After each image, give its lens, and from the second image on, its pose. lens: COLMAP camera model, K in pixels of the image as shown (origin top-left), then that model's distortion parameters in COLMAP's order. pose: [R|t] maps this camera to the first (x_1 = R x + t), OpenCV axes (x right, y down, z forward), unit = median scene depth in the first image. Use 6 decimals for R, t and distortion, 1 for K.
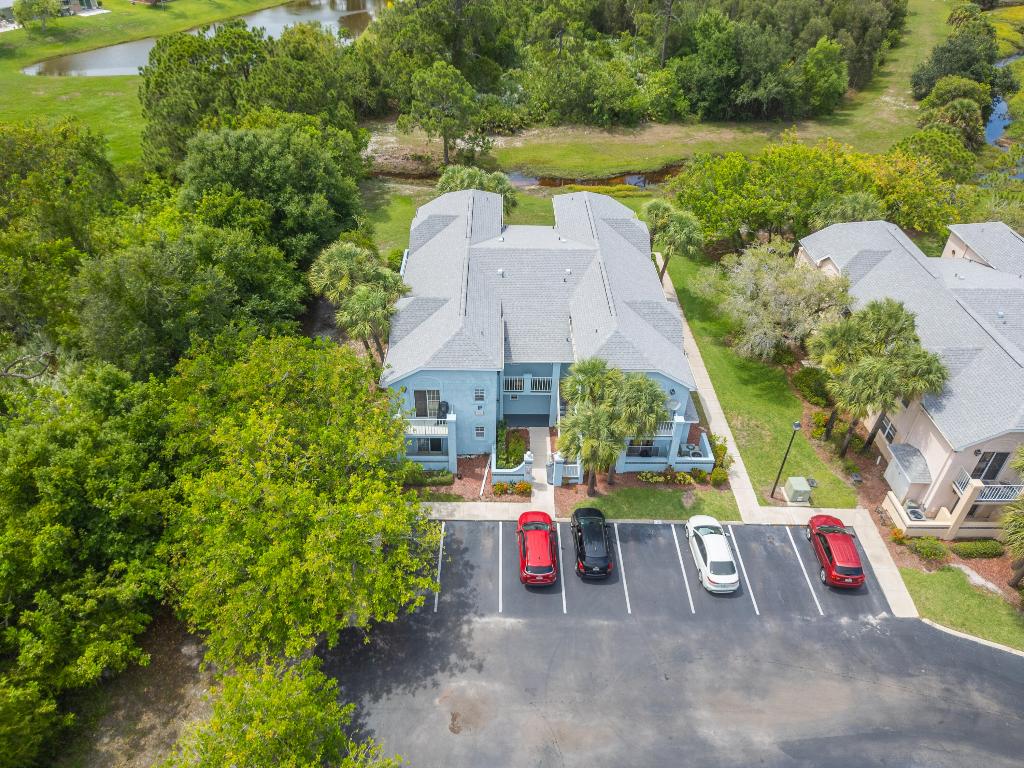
lens RADIAL K [[718.4, 0, 515.2], [0, 718.4, 389.2], [0, 0, 1]] dist [0.071927, -0.068377]
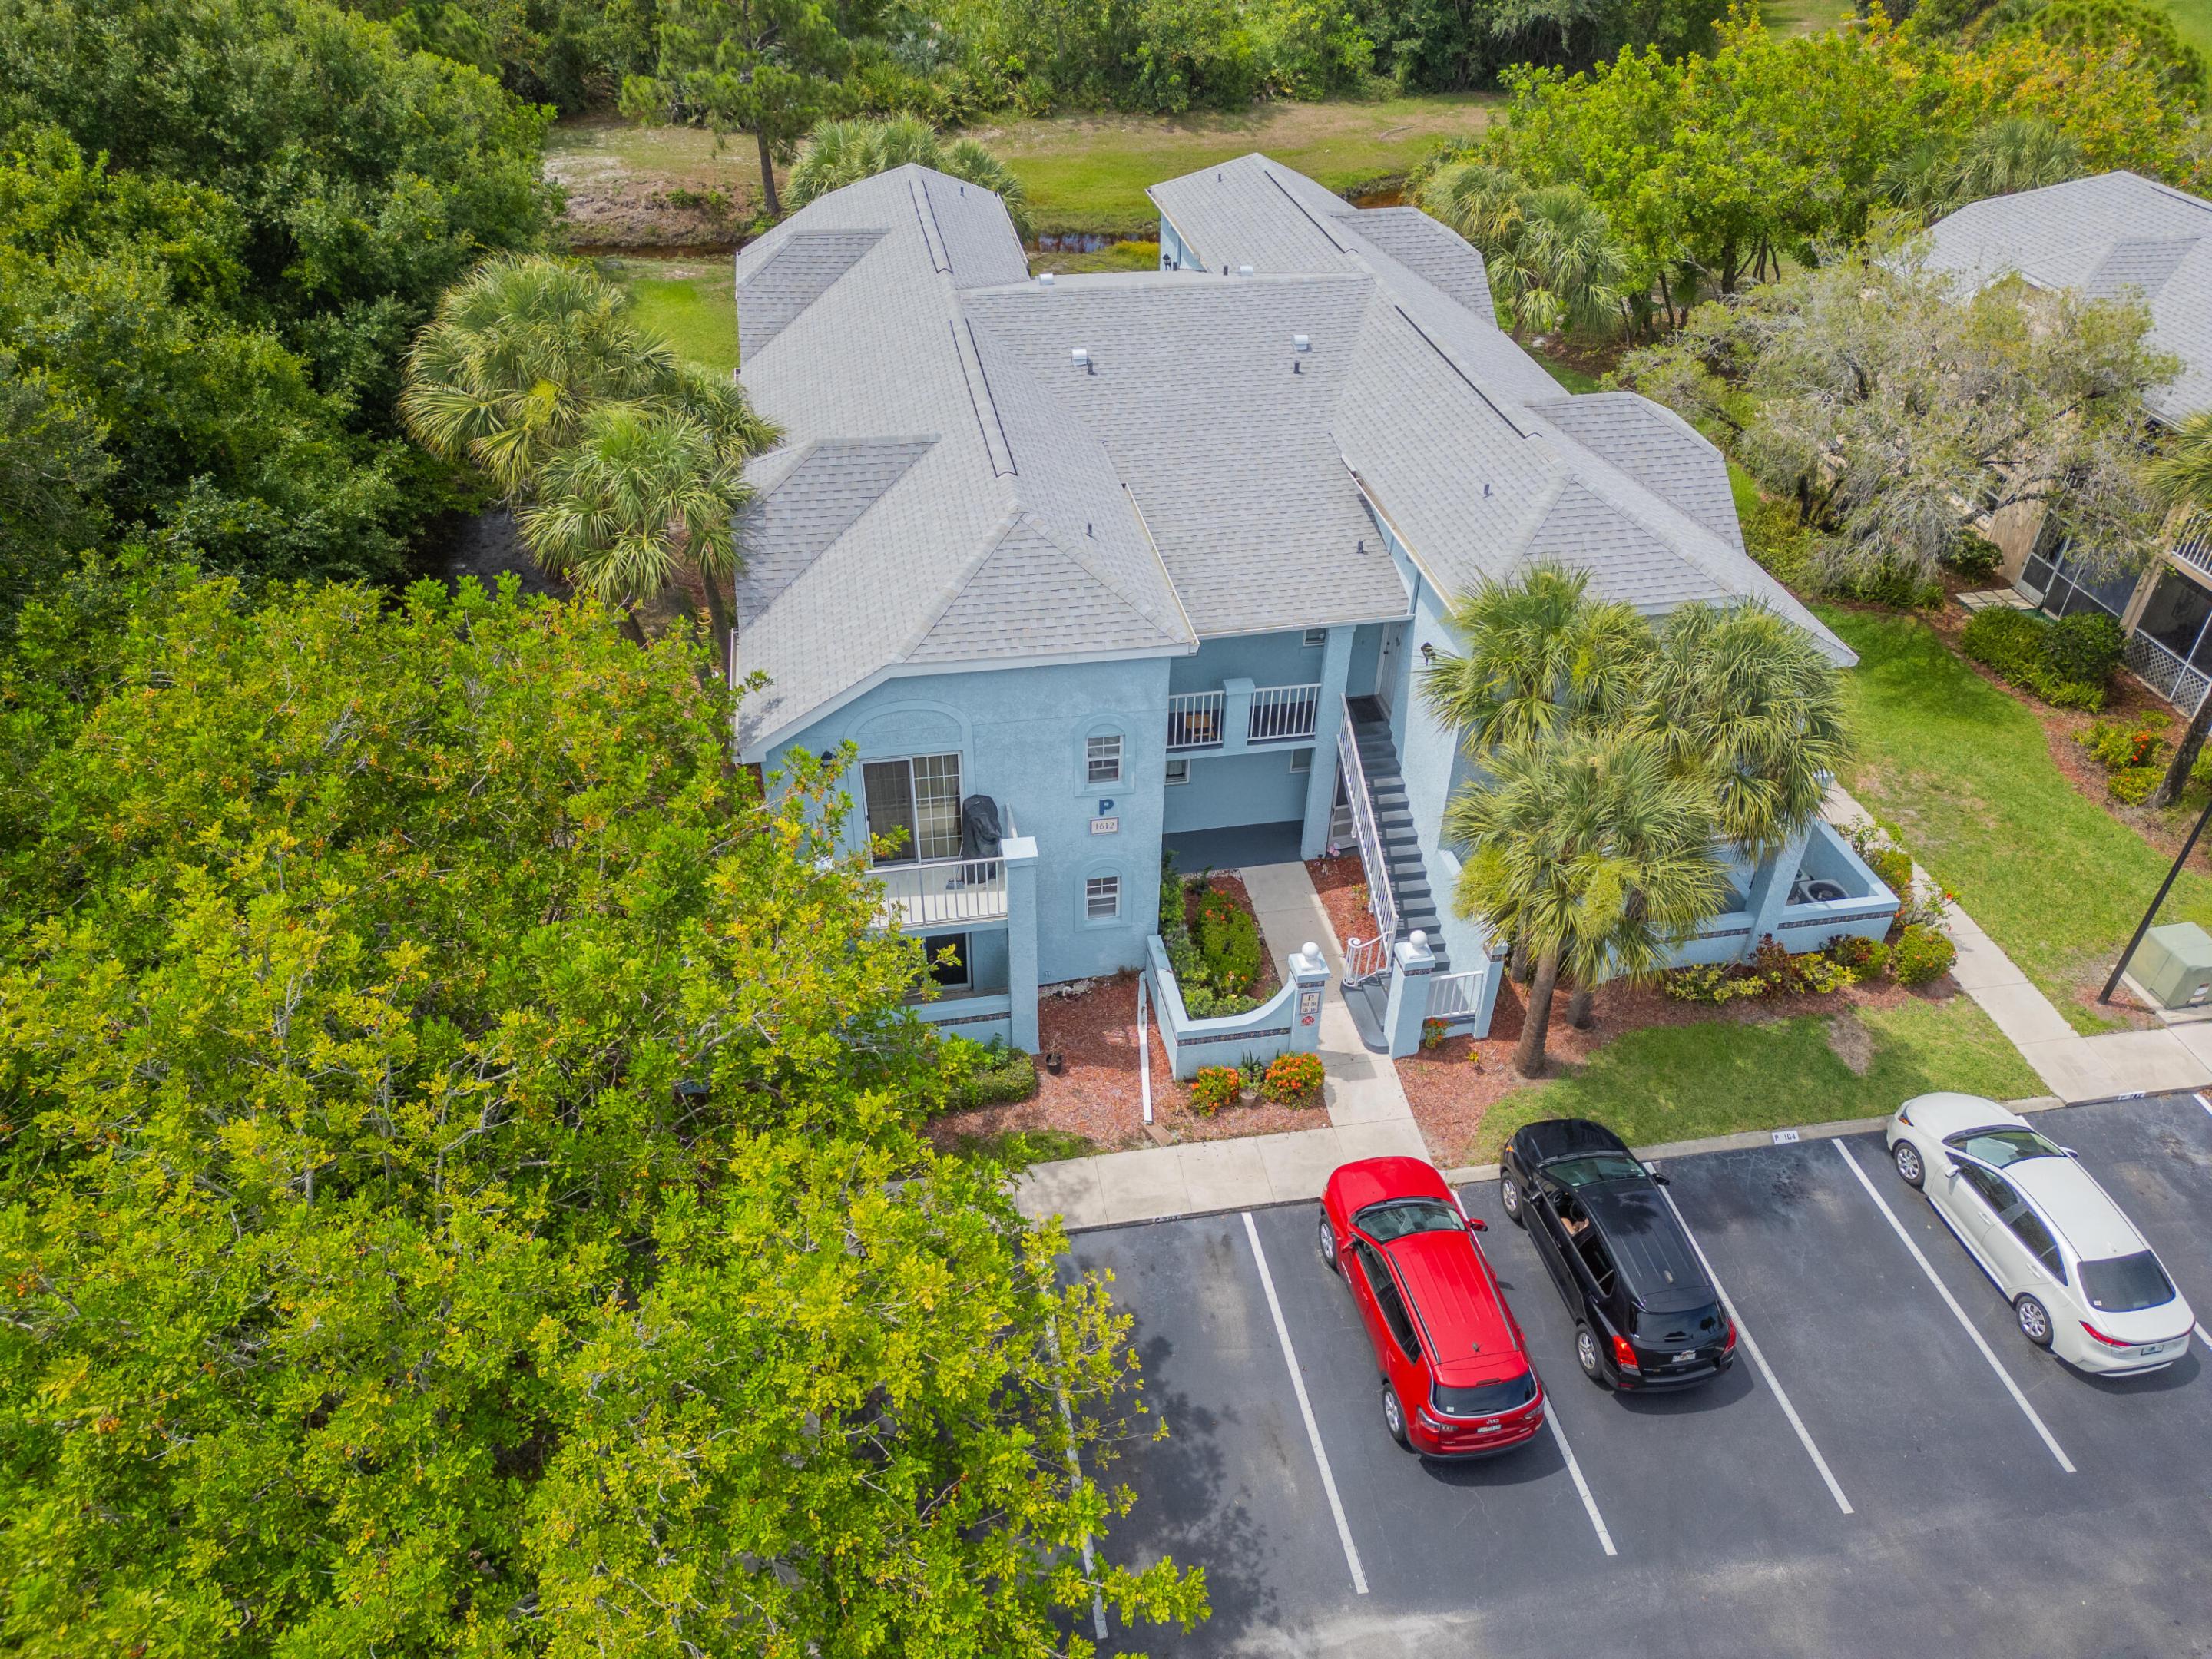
lens RADIAL K [[1552.0, 0, 1112.8], [0, 1552.0, 840.7], [0, 0, 1]] dist [0.071927, -0.068377]
pose [[0.986174, -0.107818, 0.125840, -0.123716], [0.108115, 0.994128, 0.004490, 0.036374], [-0.125585, 0.009178, 0.992040, 0.411236]]
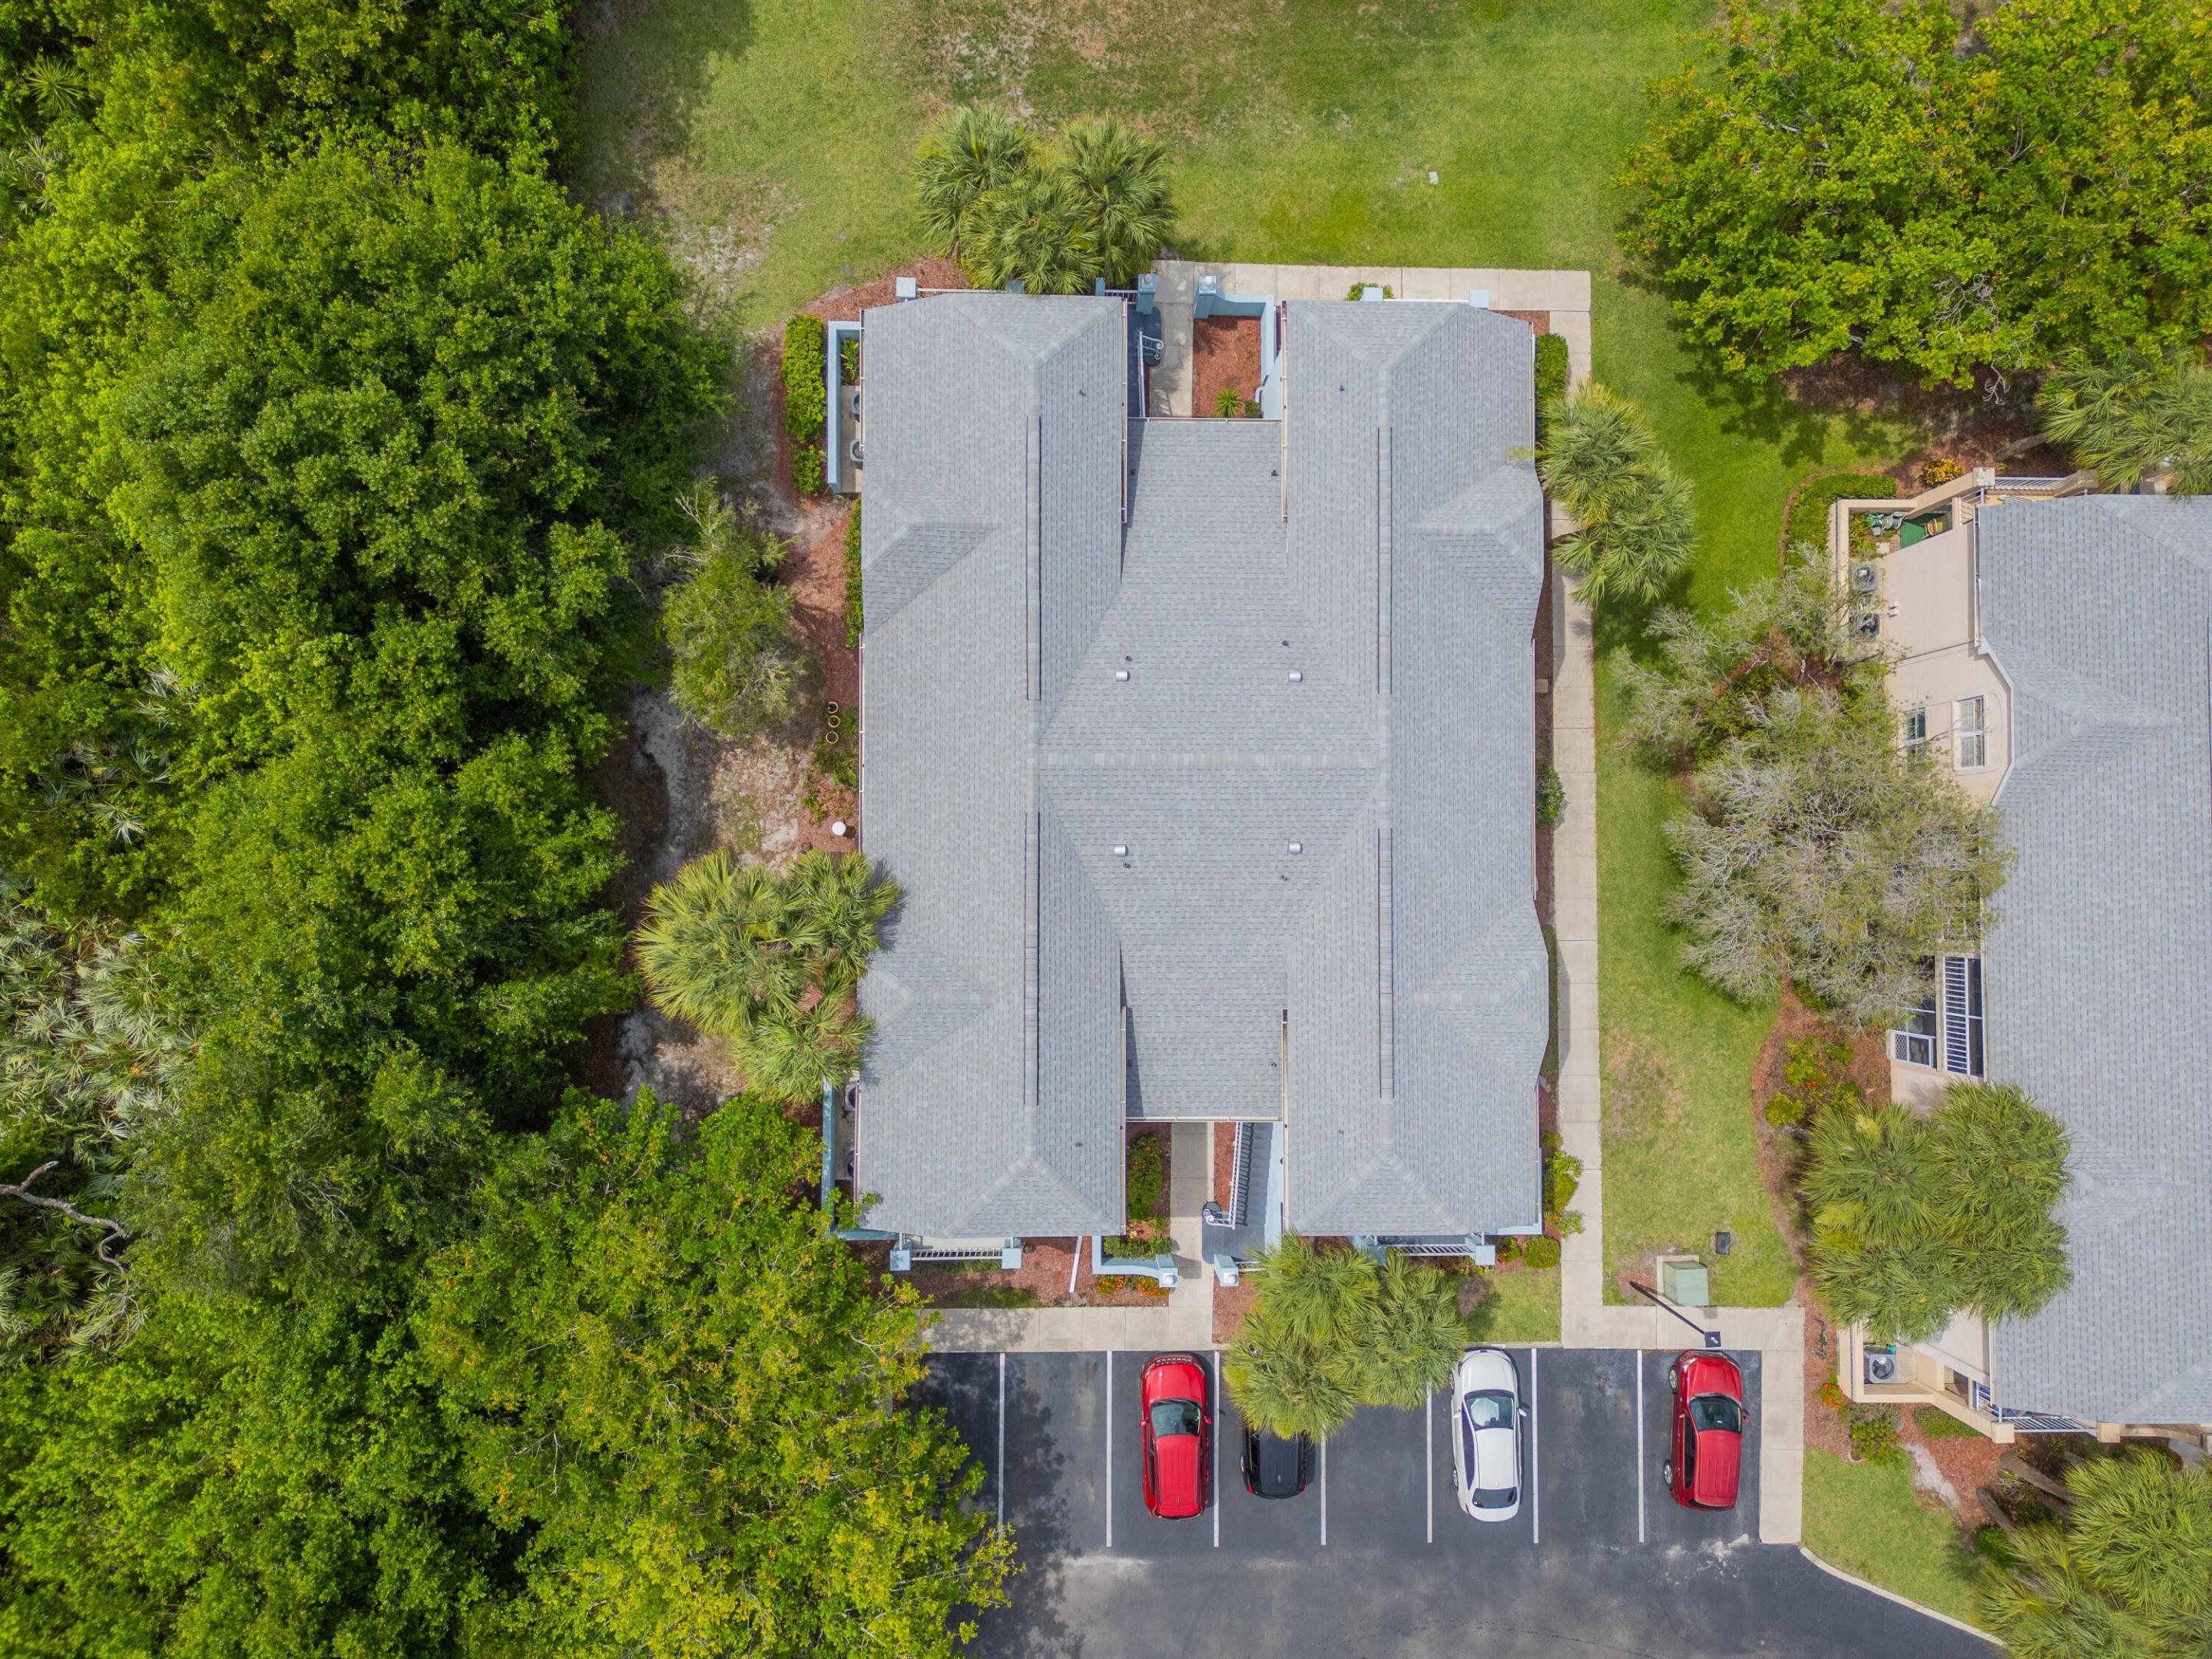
lens RADIAL K [[1552.0, 0, 1112.8], [0, 1552.0, 840.7], [0, 0, 1]] dist [0.071927, -0.068377]
pose [[0.999611, 0.019588, 0.019844, -0.046601], [-0.027775, 0.636781, 0.770544, -0.917155], [0.002457, -0.770796, 0.637078, 0.534928]]
